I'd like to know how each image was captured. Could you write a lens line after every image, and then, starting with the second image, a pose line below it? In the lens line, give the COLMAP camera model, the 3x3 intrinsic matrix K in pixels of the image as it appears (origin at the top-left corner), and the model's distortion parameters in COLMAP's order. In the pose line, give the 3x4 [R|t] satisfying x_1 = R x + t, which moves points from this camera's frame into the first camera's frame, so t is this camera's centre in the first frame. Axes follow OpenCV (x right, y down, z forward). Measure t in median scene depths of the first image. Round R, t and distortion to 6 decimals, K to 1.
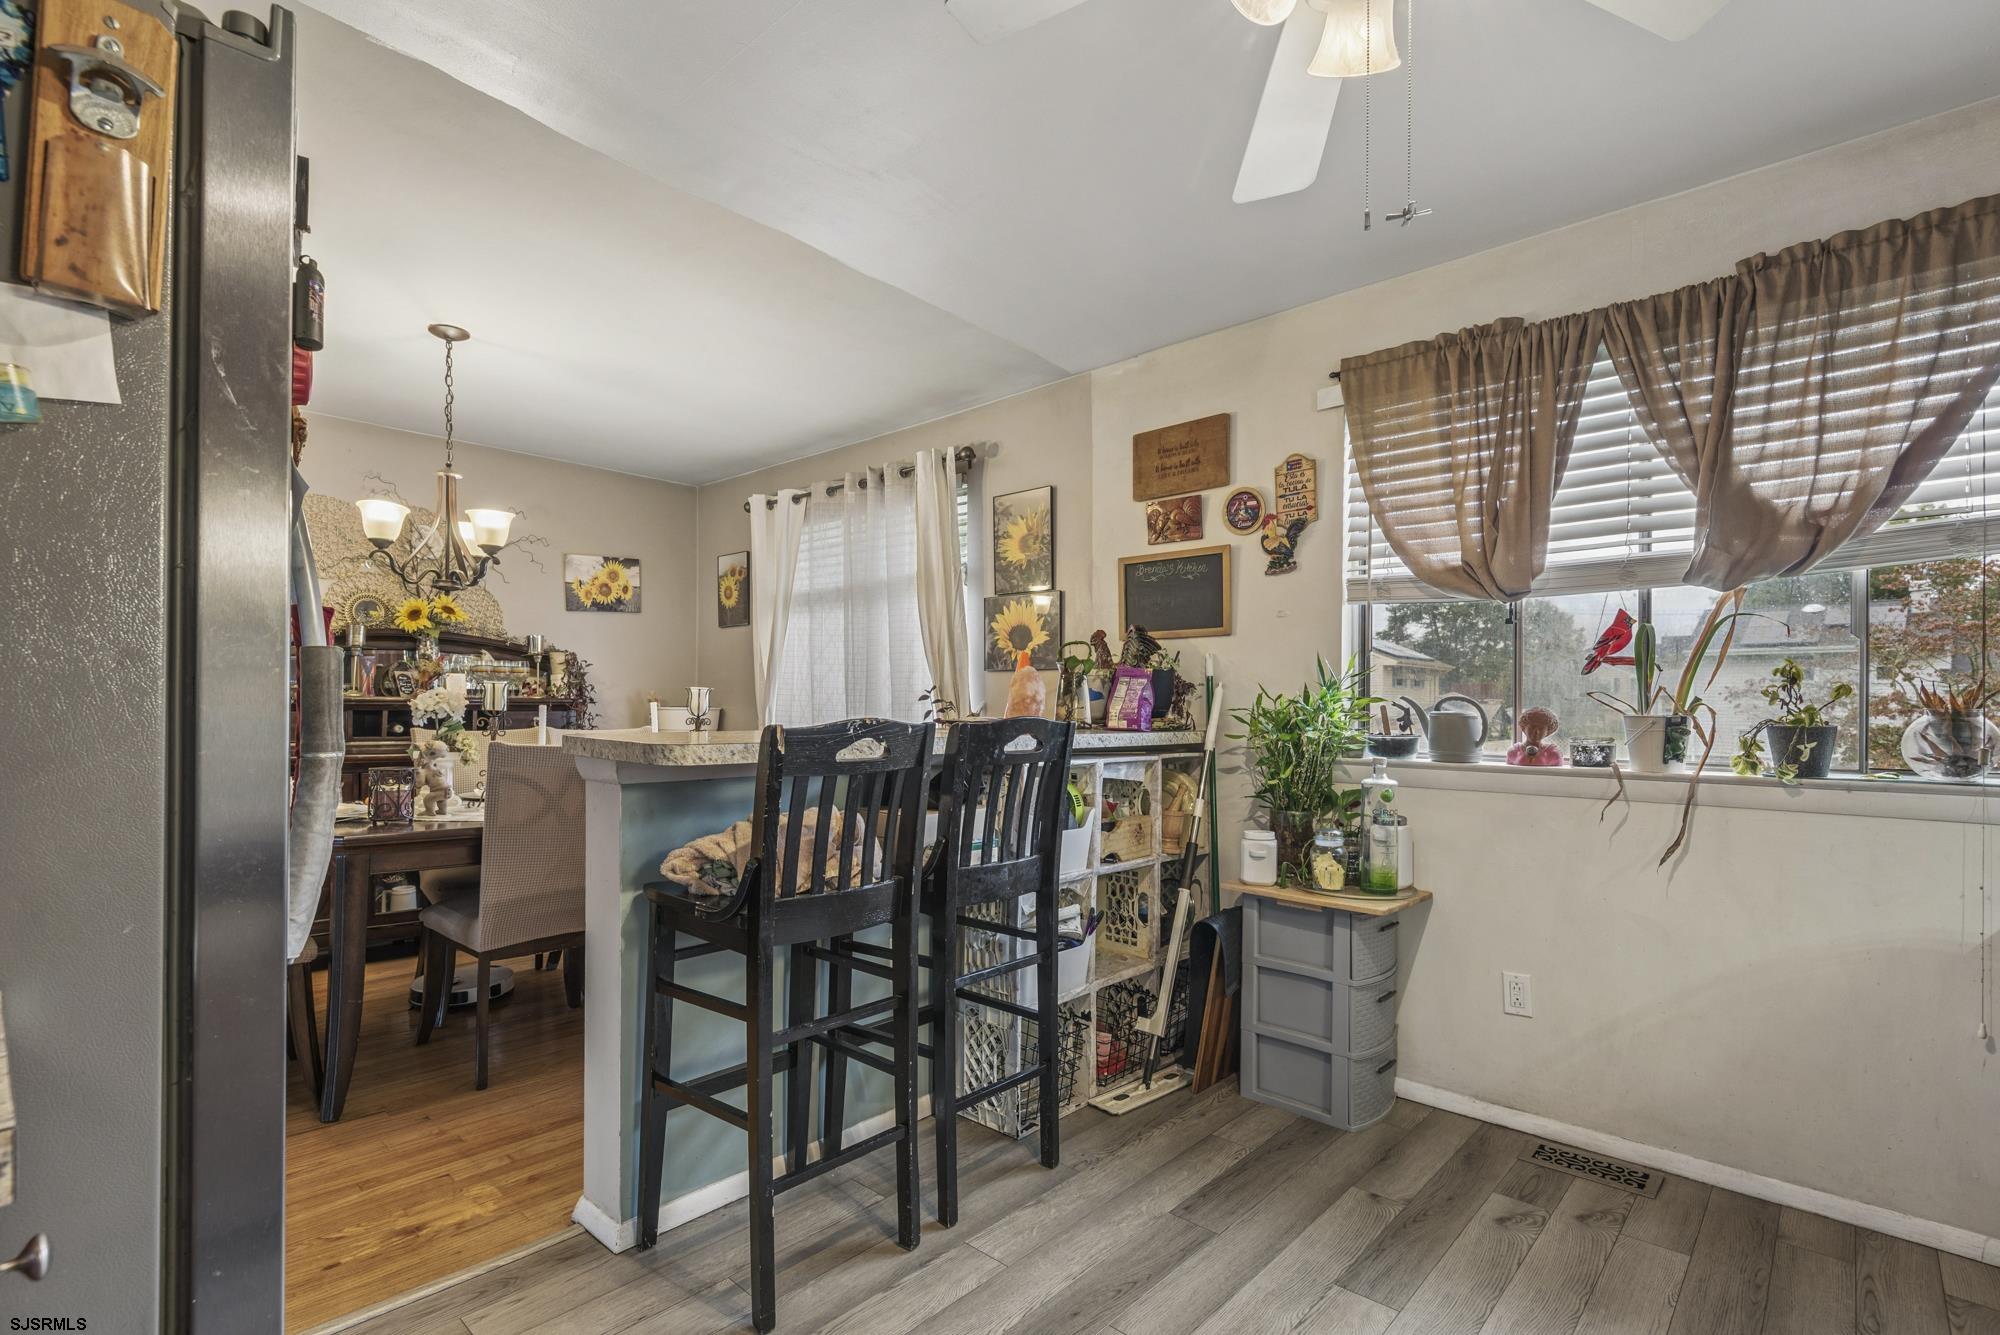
lens RADIAL K [[881.1, 0, 1001.8], [0, 881.1, 682.3], [0, 0, 1]] dist [-0.002119, -0.003756]
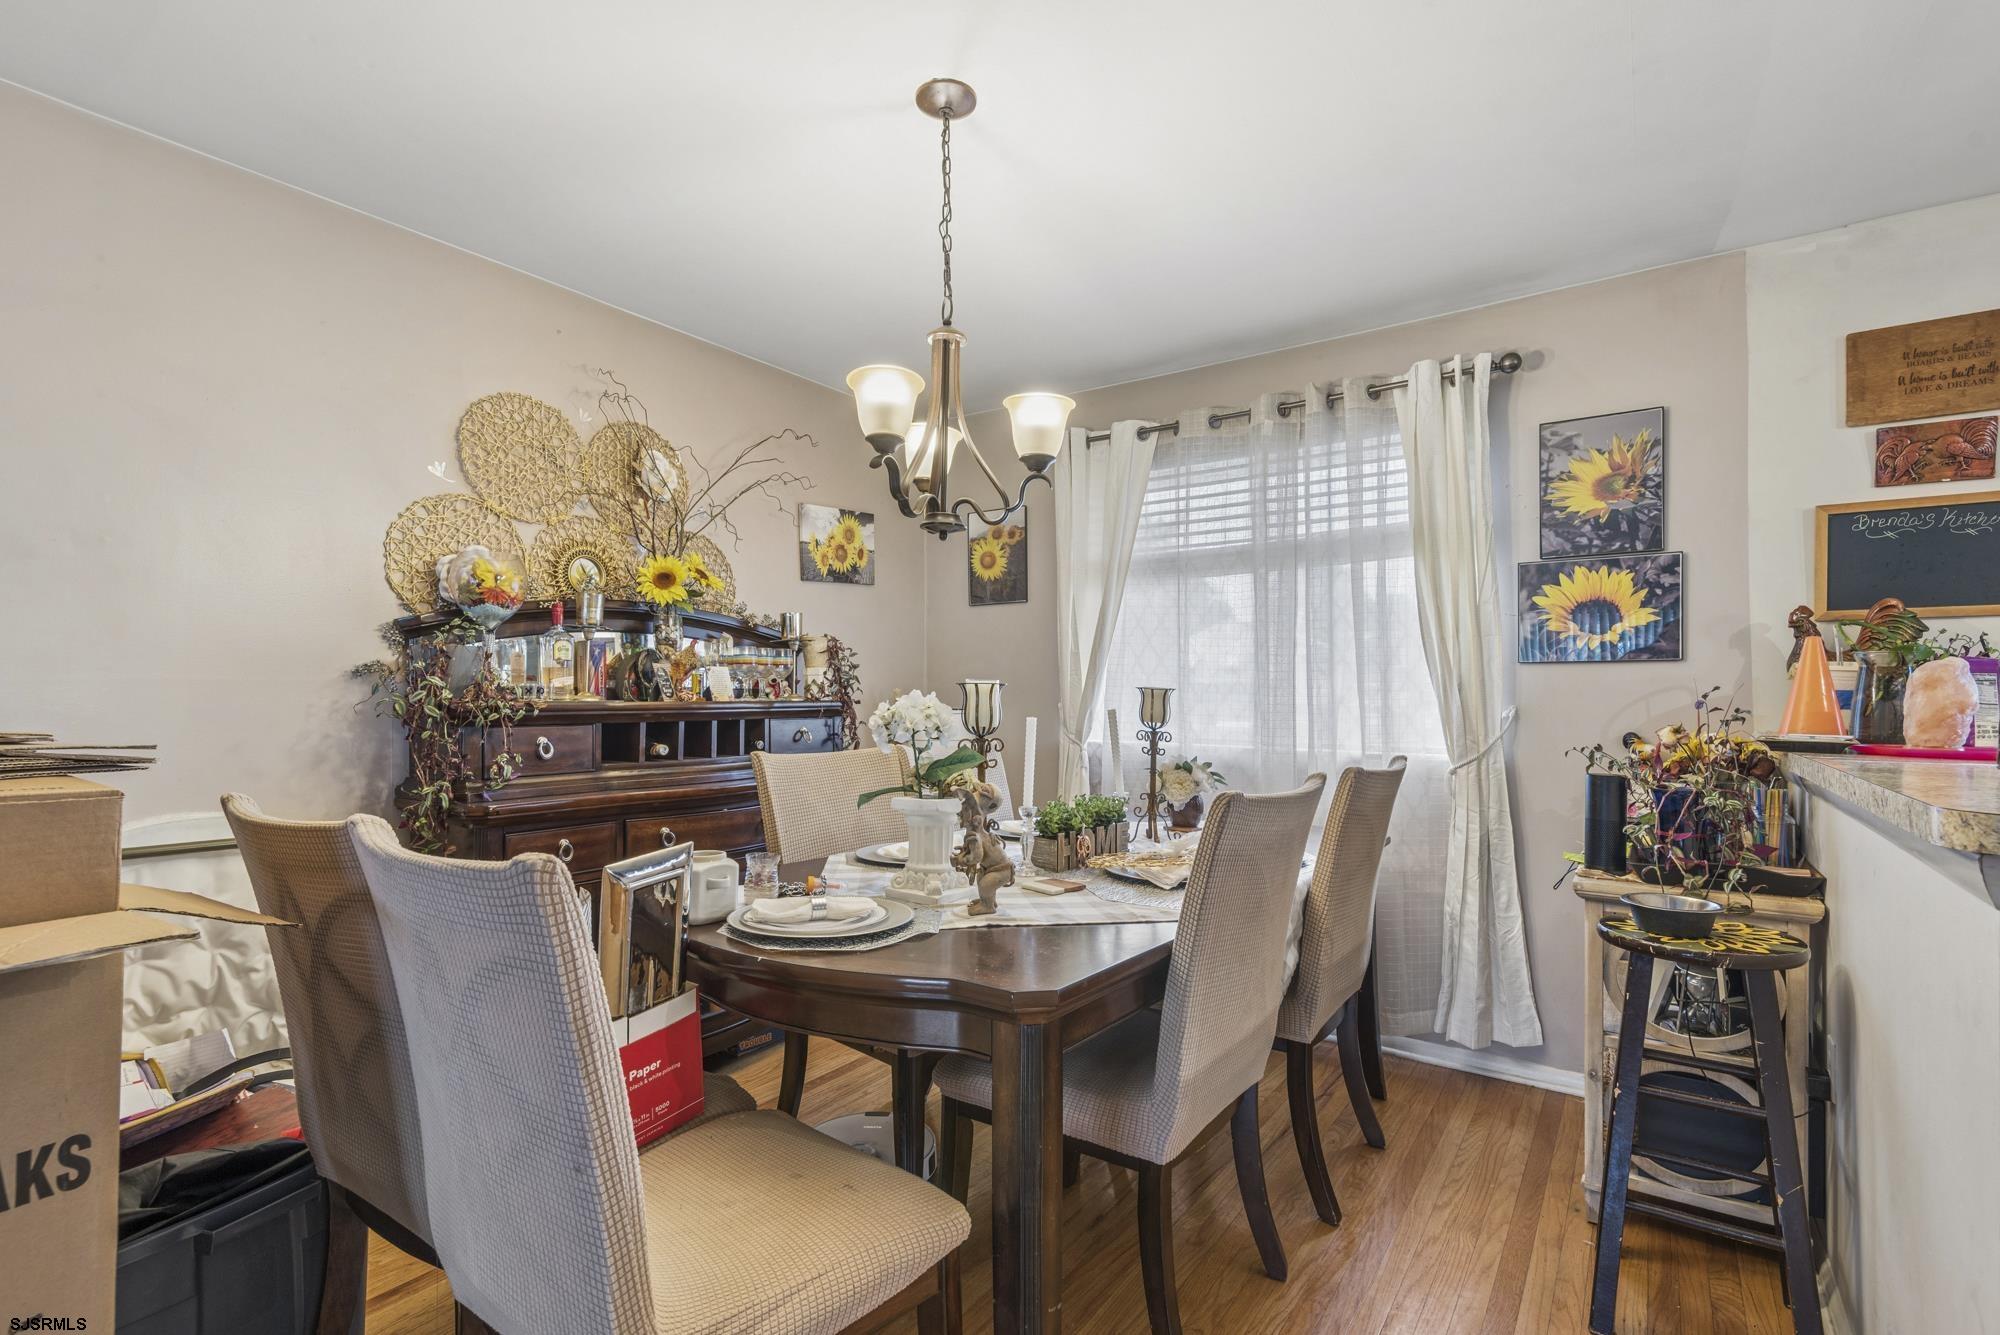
lens RADIAL K [[881.1, 0, 992.7], [0, 881.1, 677.0], [0, 0, 1]] dist [-0.002119, -0.003756]
pose [[0.992977, -0.003011, 0.118270, -0.515617], [0.002329, 0.999980, 0.005905, -0.005765], [-0.118285, -0.005588, 0.992964, 0.306108]]
